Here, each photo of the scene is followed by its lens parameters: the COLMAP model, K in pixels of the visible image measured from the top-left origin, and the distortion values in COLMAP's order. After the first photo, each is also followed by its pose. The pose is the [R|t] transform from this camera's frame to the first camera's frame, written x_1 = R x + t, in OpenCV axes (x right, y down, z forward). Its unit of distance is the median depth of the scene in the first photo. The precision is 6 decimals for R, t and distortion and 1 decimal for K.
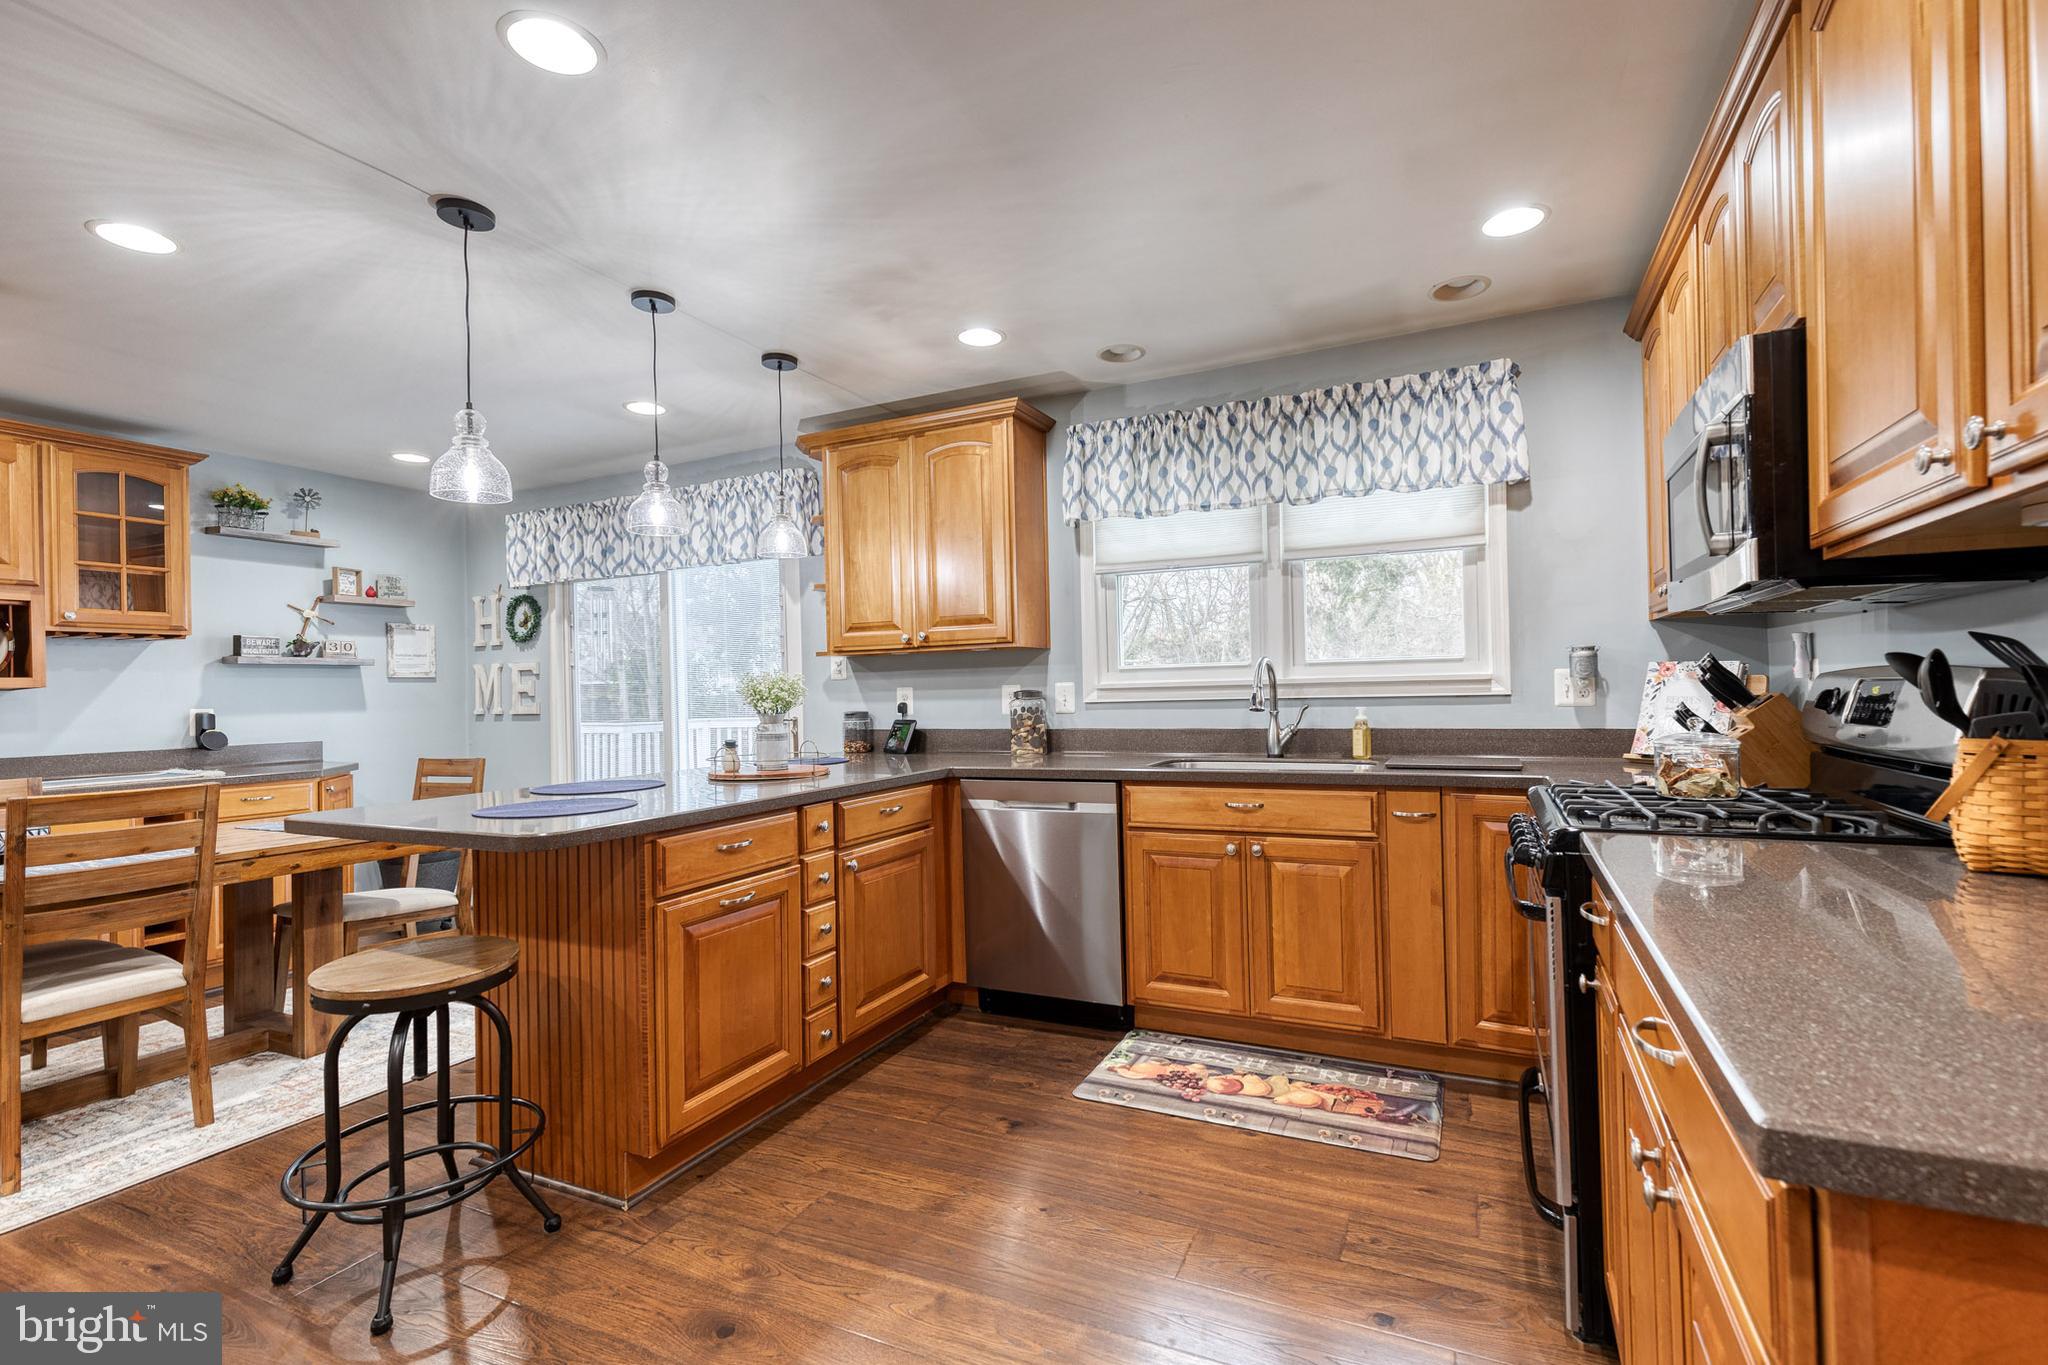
lens RADIAL K [[917.0, 0, 1042.9], [0, 917.0, 682.9], [0, 0, 1]] dist [0.011174, -0.004210]
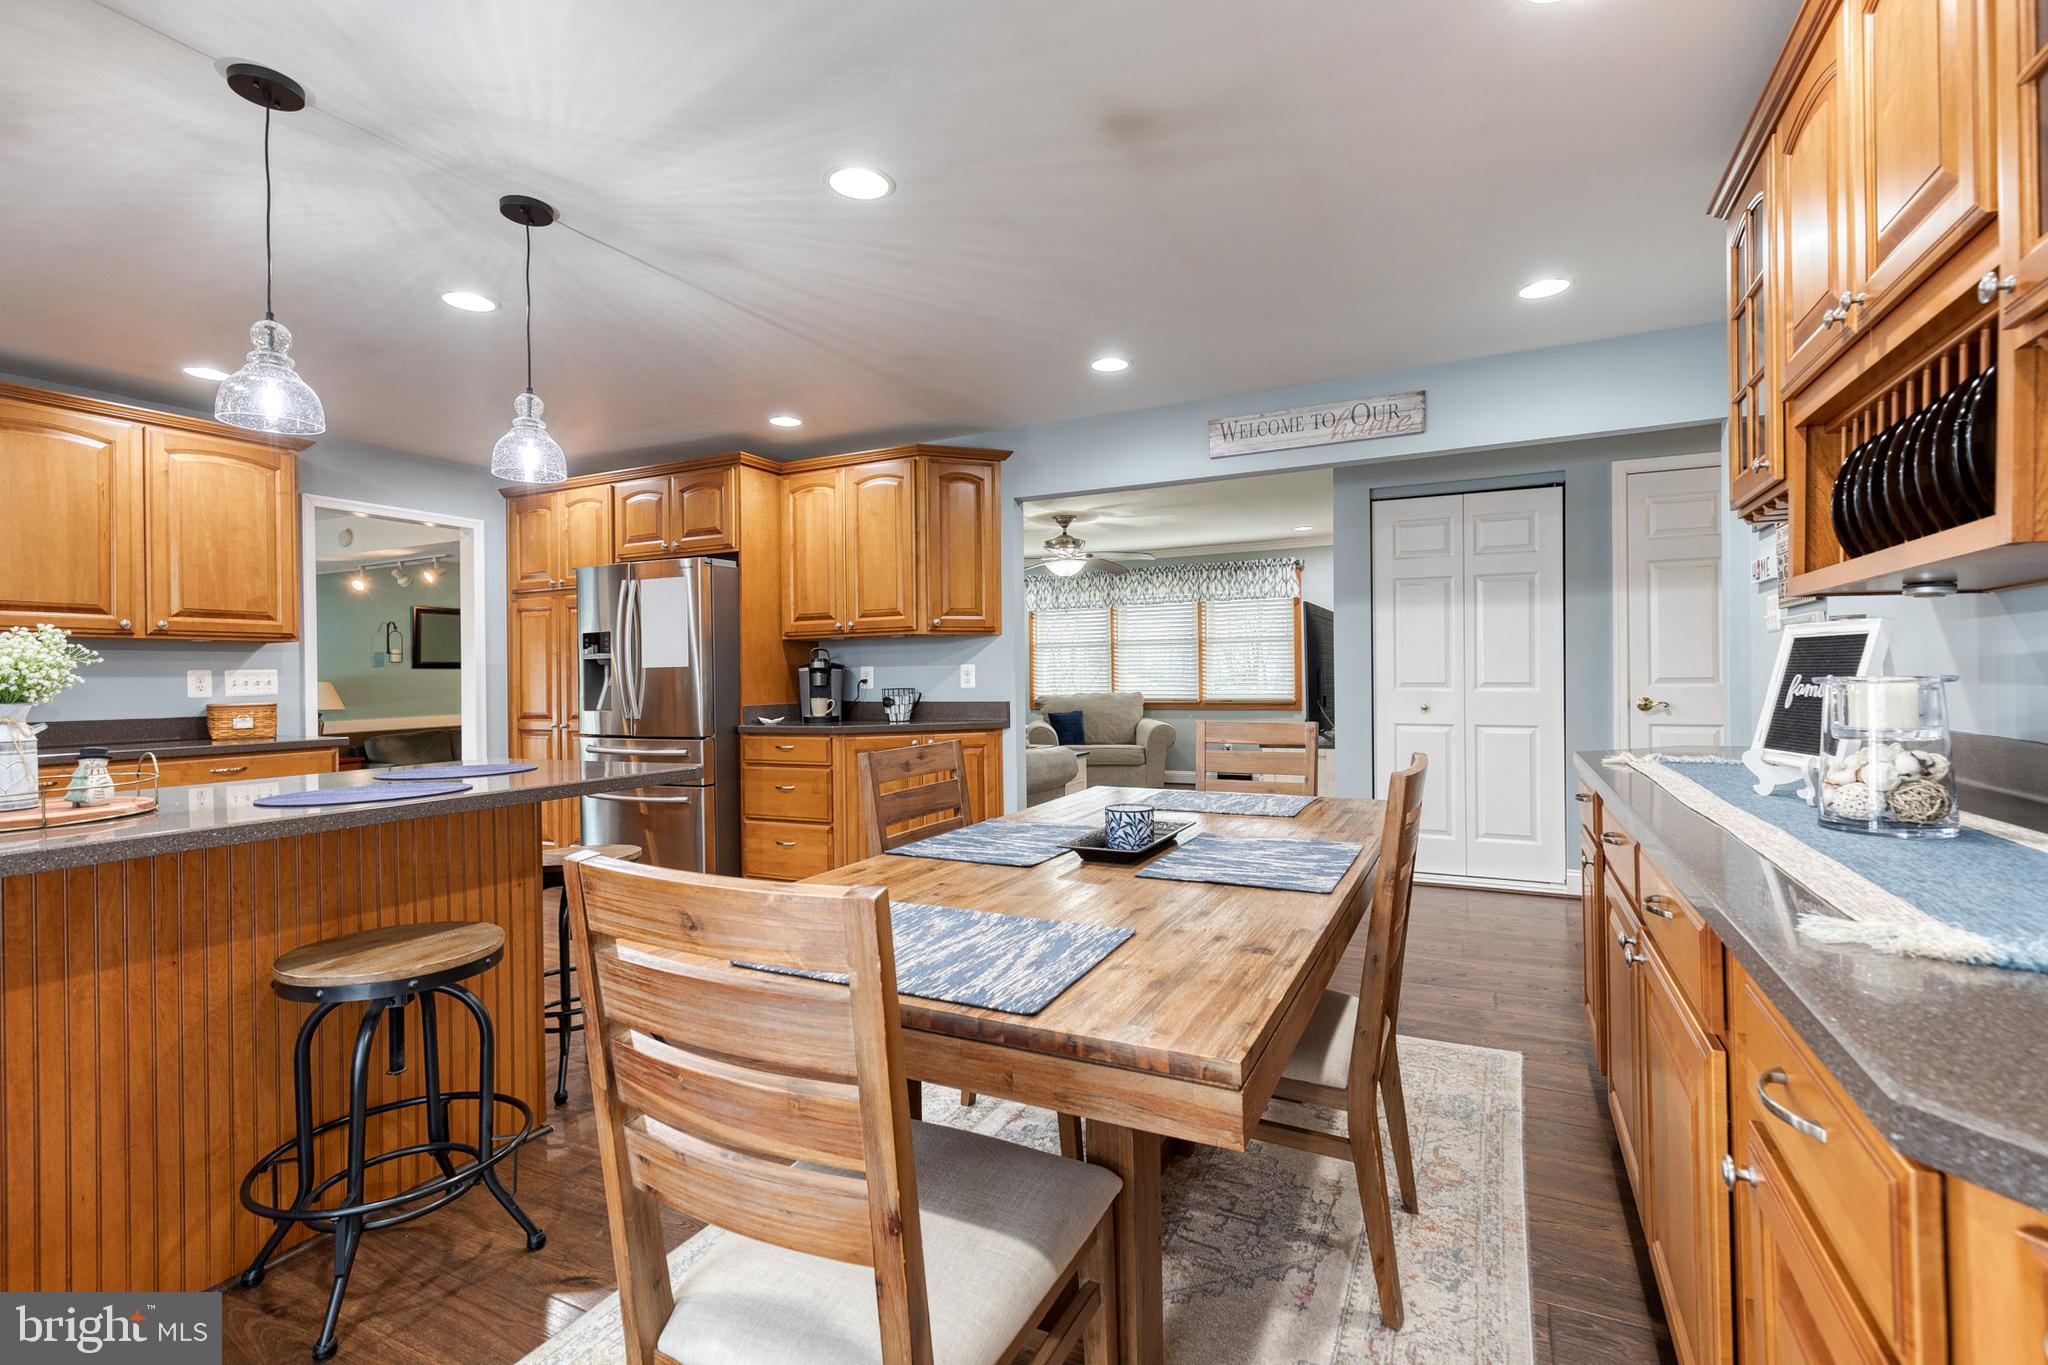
lens RADIAL K [[925.7, 0, 1039.3], [0, 925.7, 671.4], [0, 0, 1]] dist [0.009444, -0.000228]
pose [[-0.999175, 0.036282, 0.018243, -0.886917], [0.036036, 0.999258, -0.013612, 0.042552], [-0.018723, -0.012943, -0.999741, 1.497306]]
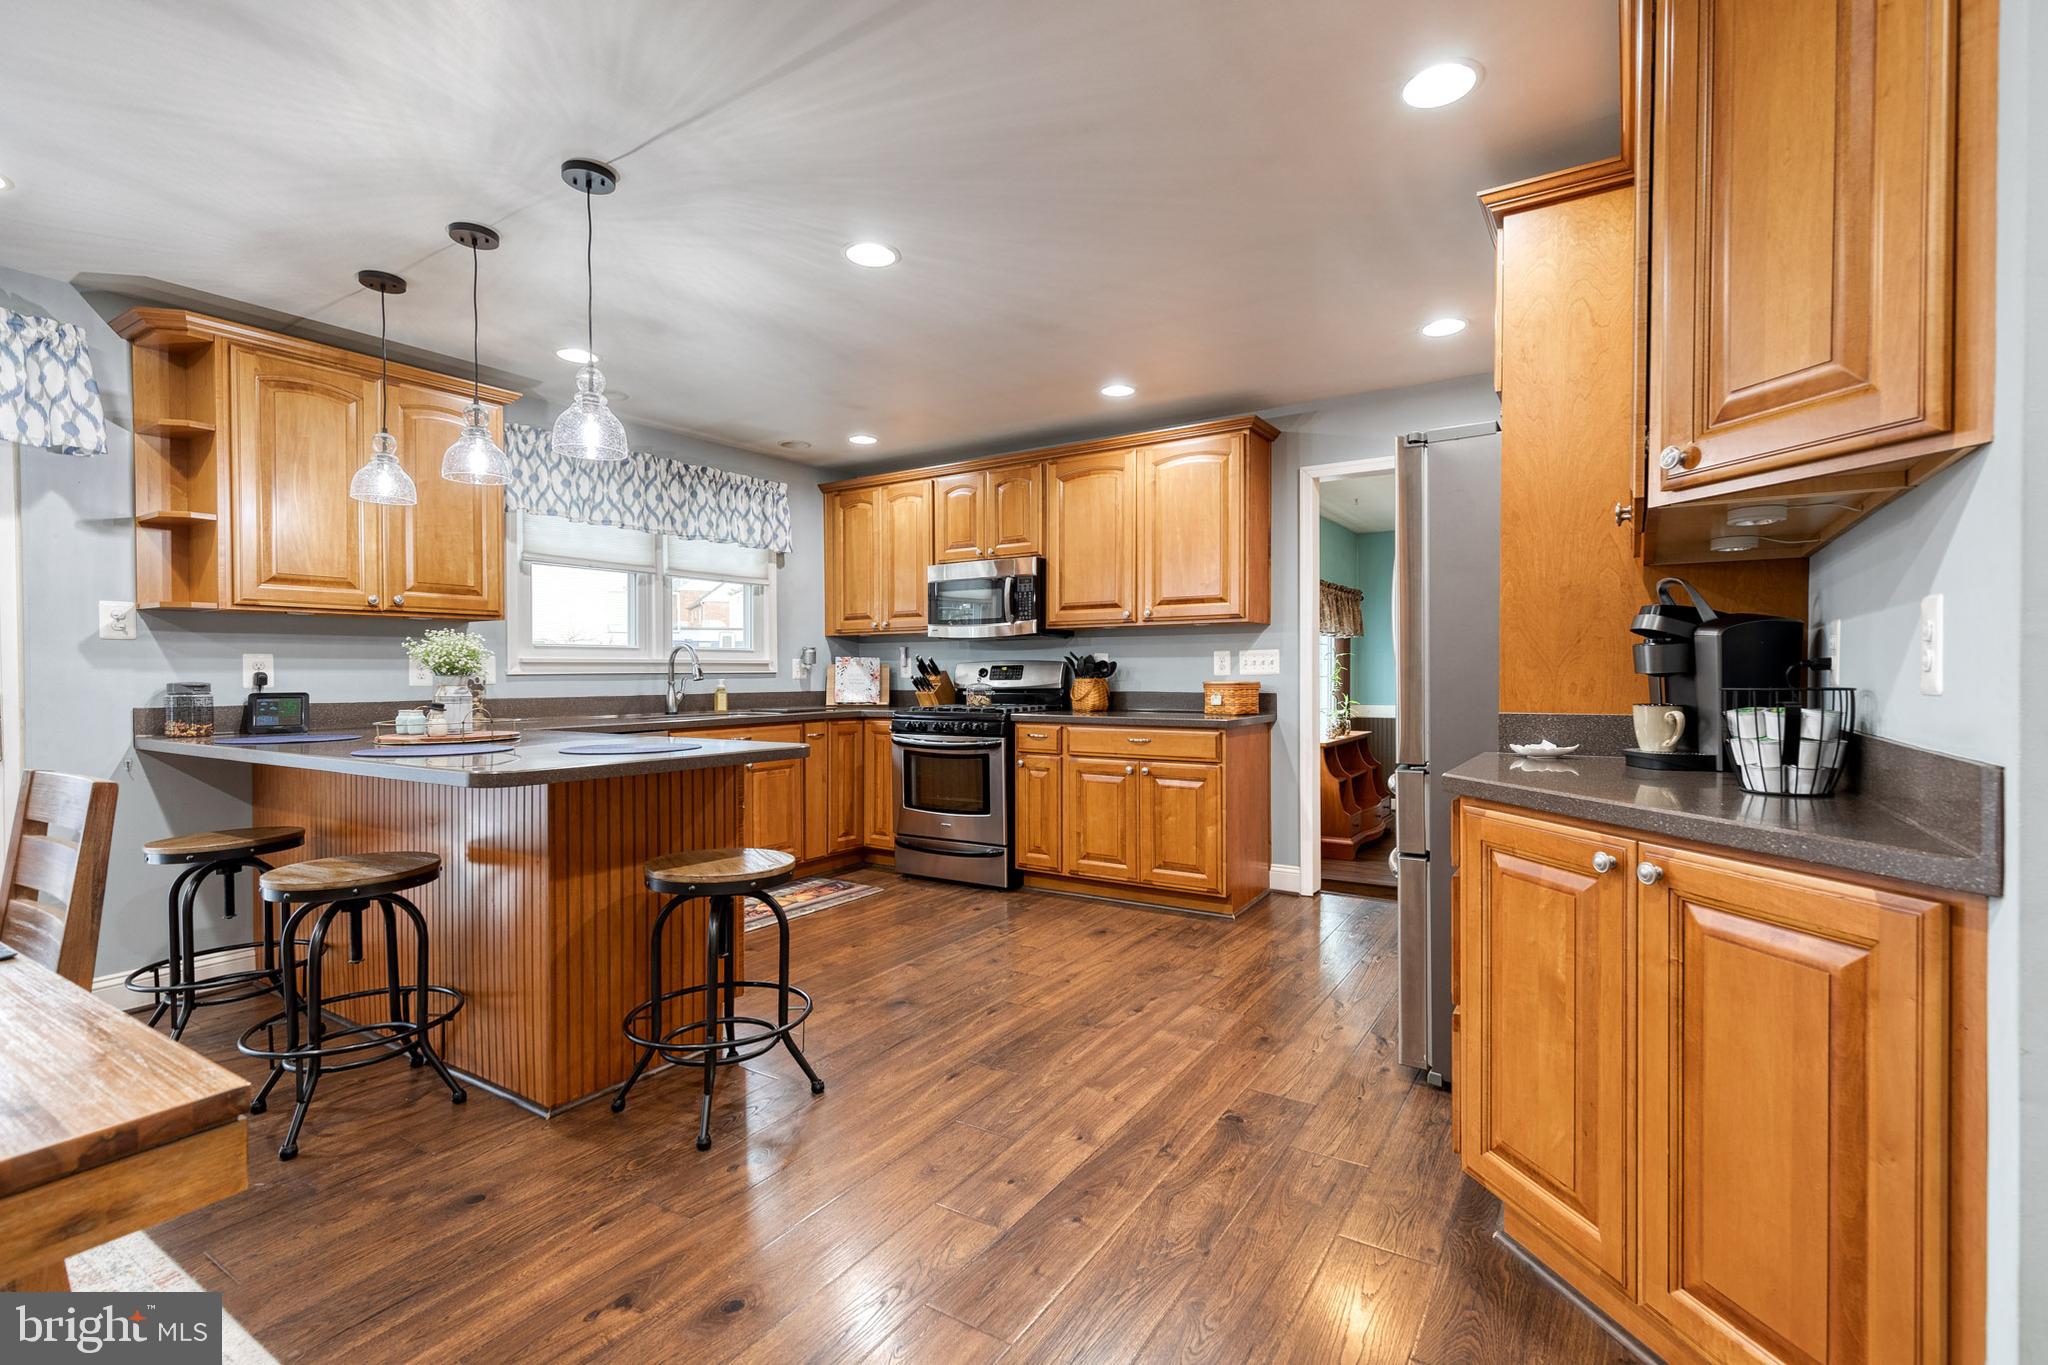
lens RADIAL K [[919.3, 0, 1044.7], [0, 919.3, 683.1], [0, 0, 1]] dist [0.008290, -0.000904]
pose [[0.126988, 0.010694, 0.991847, -1.149145], [-0.005341, 0.999935, -0.010097, 0.046868], [-0.991890, -0.004015, 0.127037, 0.263112]]
